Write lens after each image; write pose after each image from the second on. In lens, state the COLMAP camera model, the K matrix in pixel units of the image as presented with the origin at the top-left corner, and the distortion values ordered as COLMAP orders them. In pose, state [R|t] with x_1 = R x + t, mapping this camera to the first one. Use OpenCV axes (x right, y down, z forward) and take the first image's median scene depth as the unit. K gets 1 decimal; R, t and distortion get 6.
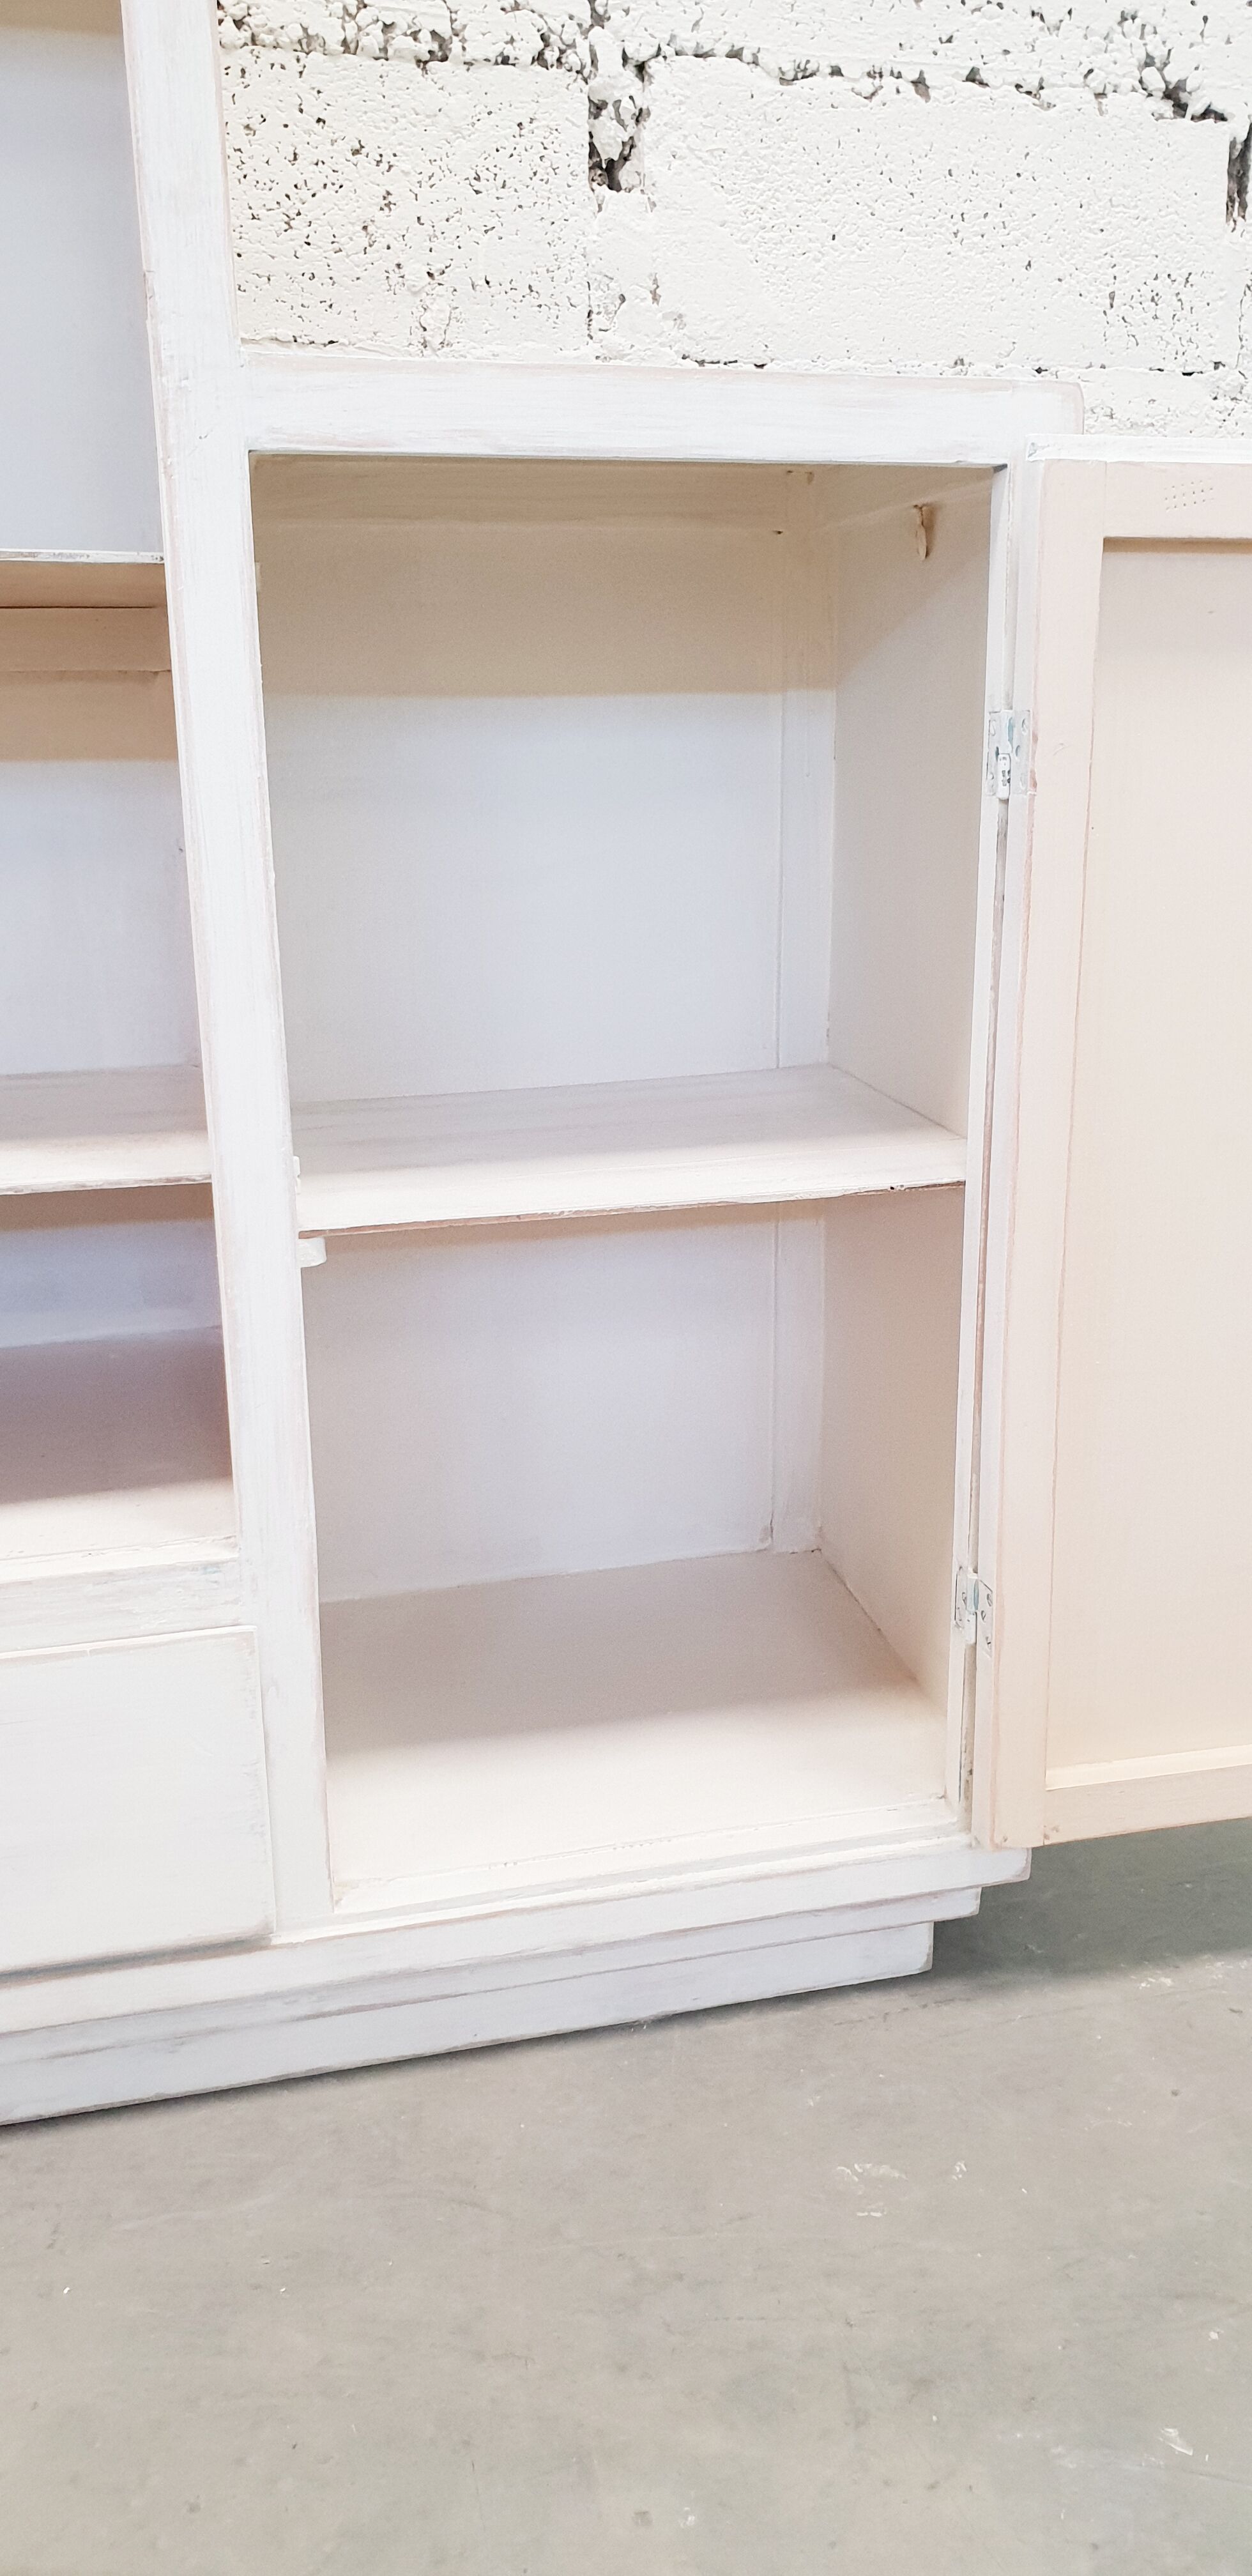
lens RADIAL K [[2032.3, 0, 669.3], [0, 2032.3, 1280.4], [0, 0, 1]] dist [0.025449, -0.022607]
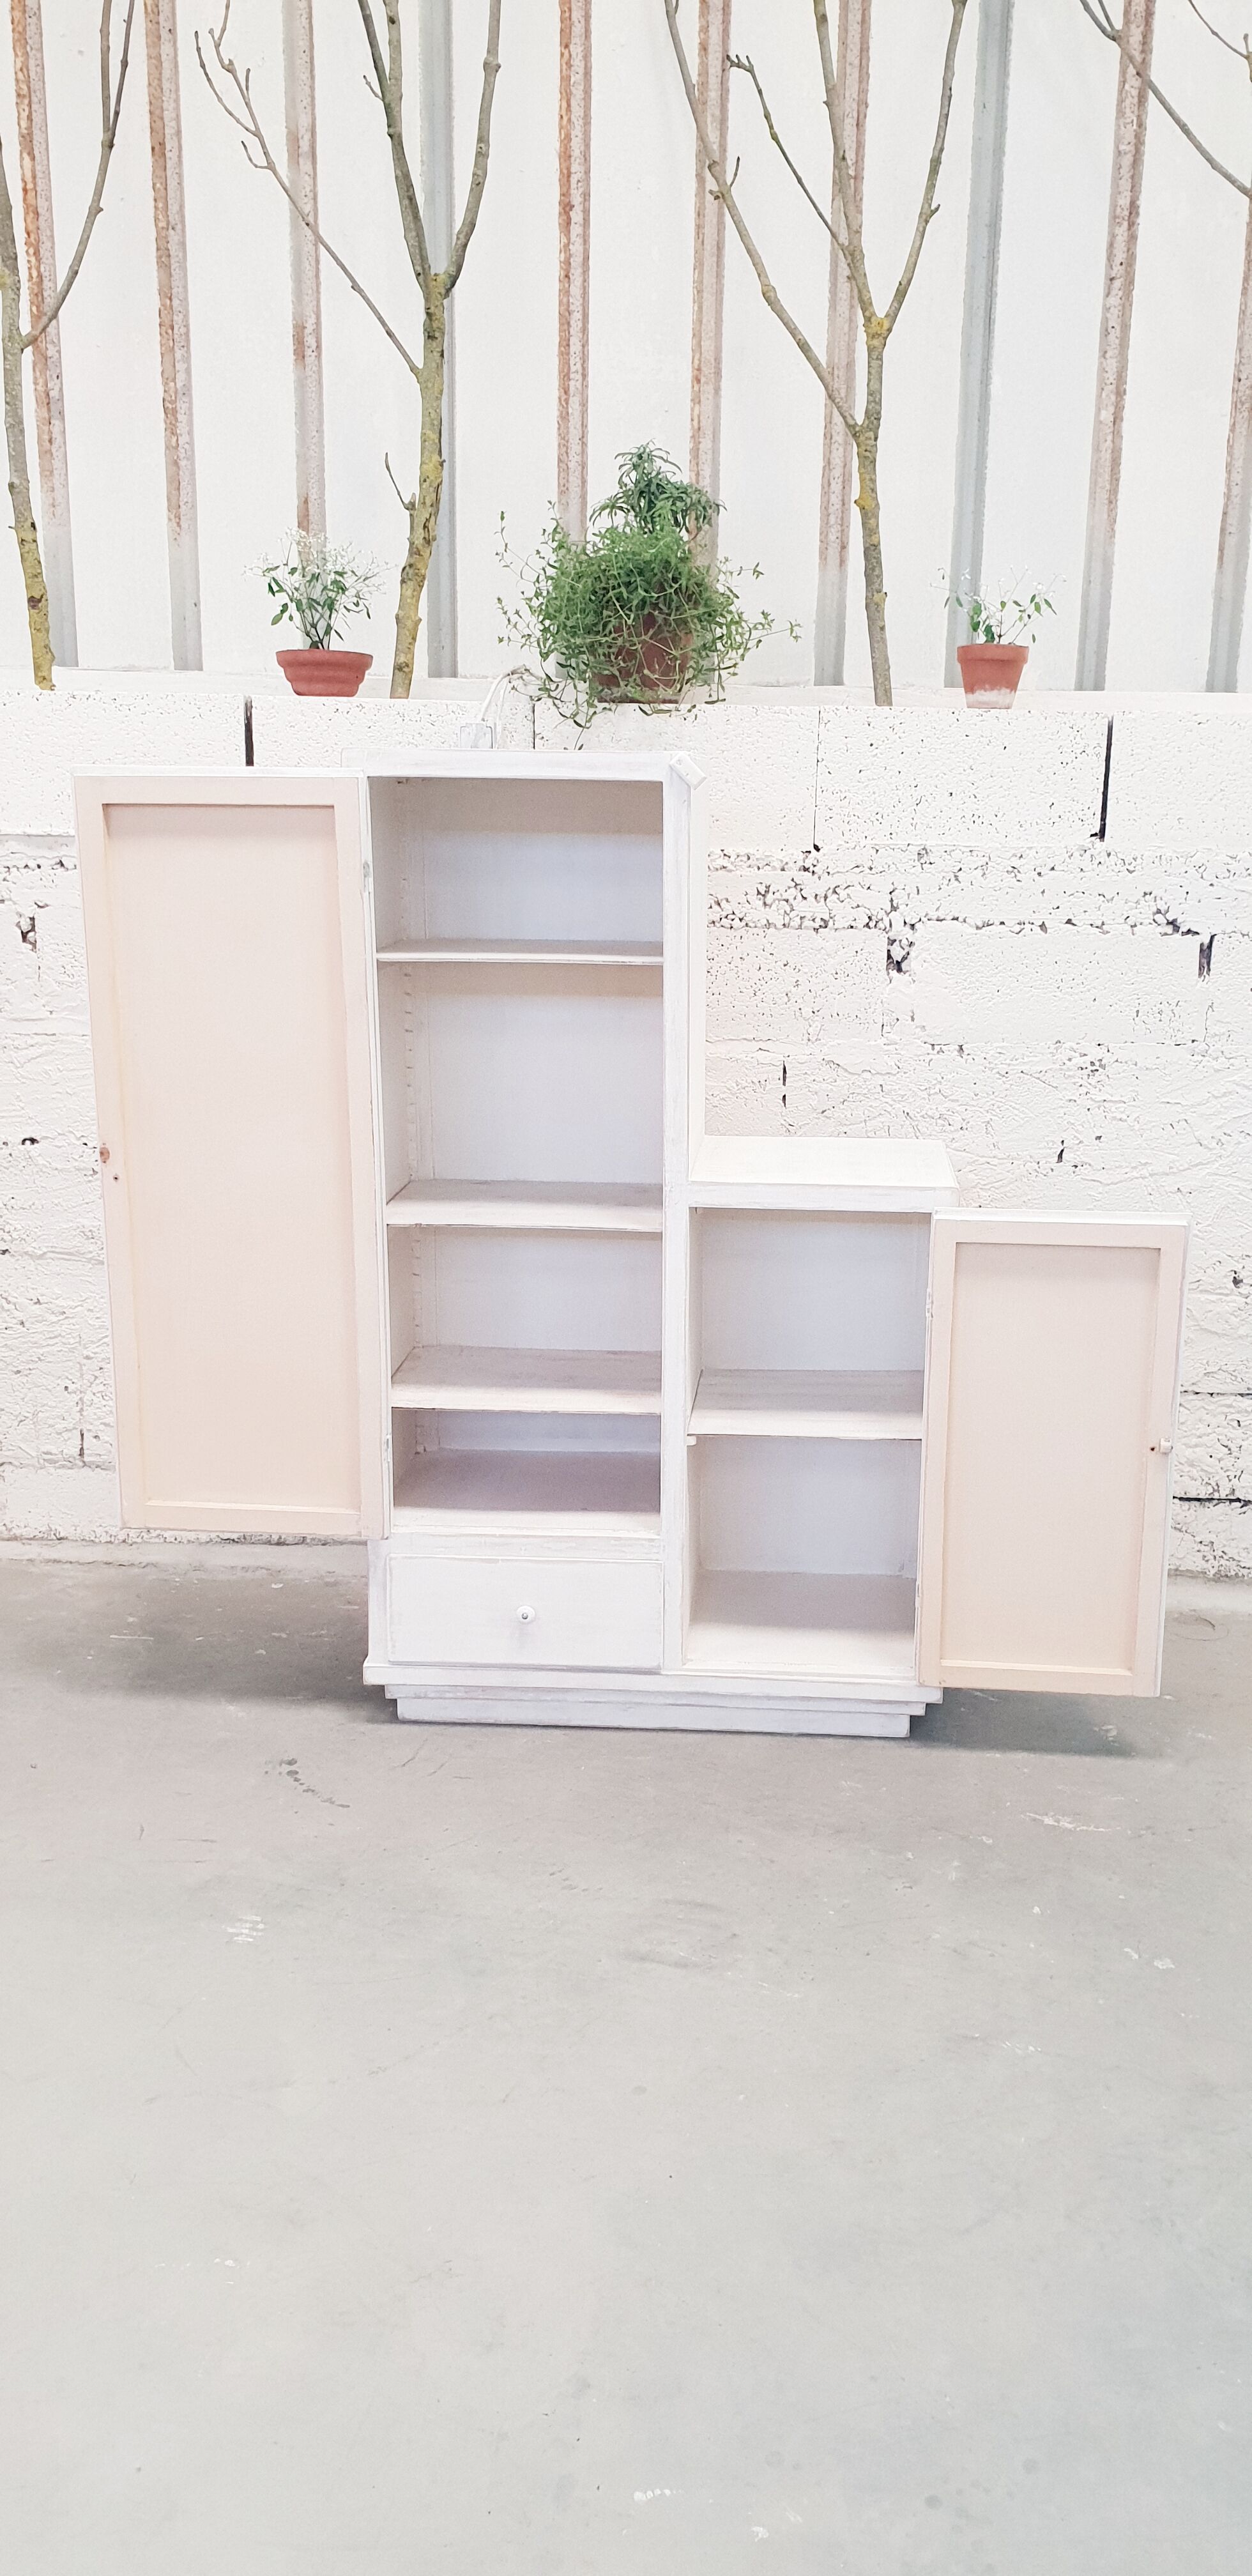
lens RADIAL K [[2032.3, 0, 660.2], [0, 2032.3, 1312.4], [0, 0, 1]] dist [0.025449, -0.022607]
pose [[0.951552, 0.090599, -0.293837, 0.446484], [-0.095473, 0.995429, -0.002255, -0.135166], [0.292289, 0.030200, 0.955853, -1.308948]]
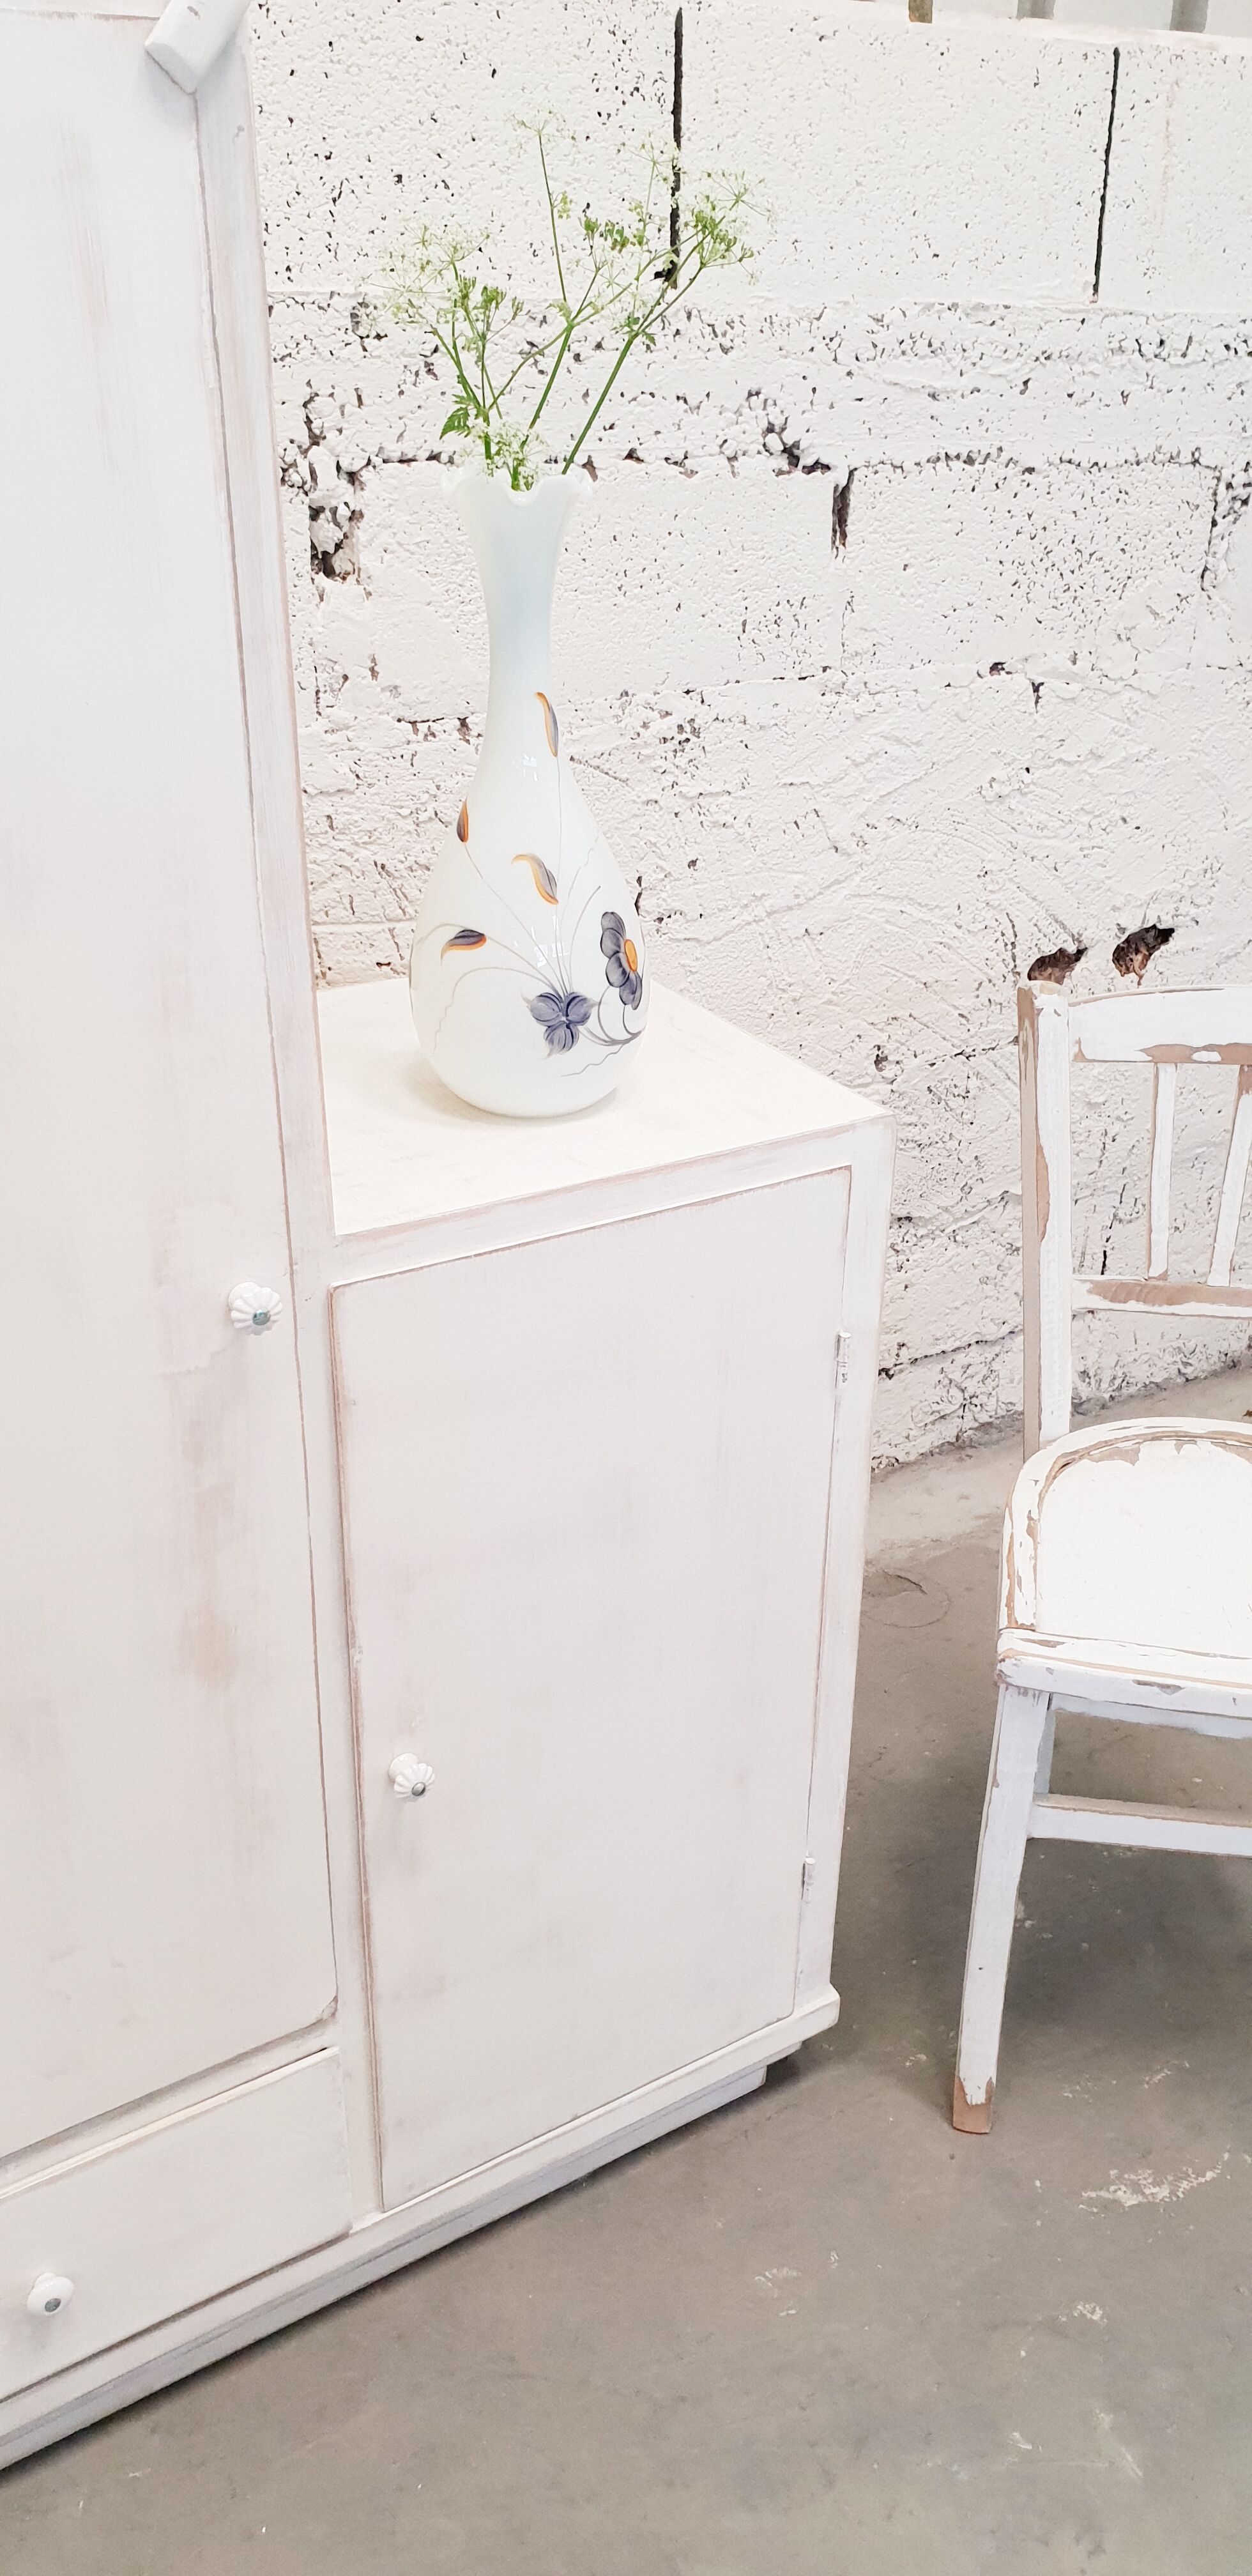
lens RADIAL K [[2032.3, 0, 660.3], [0, 2032.3, 1273.8], [0, 0, 1]] dist [0.025449, -0.022607]
pose [[0.952591, -0.113826, 0.282159, -0.223899], [0.057390, 0.977957, 0.200764, -0.403435], [-0.298792, -0.175053, 0.938126, -0.155229]]
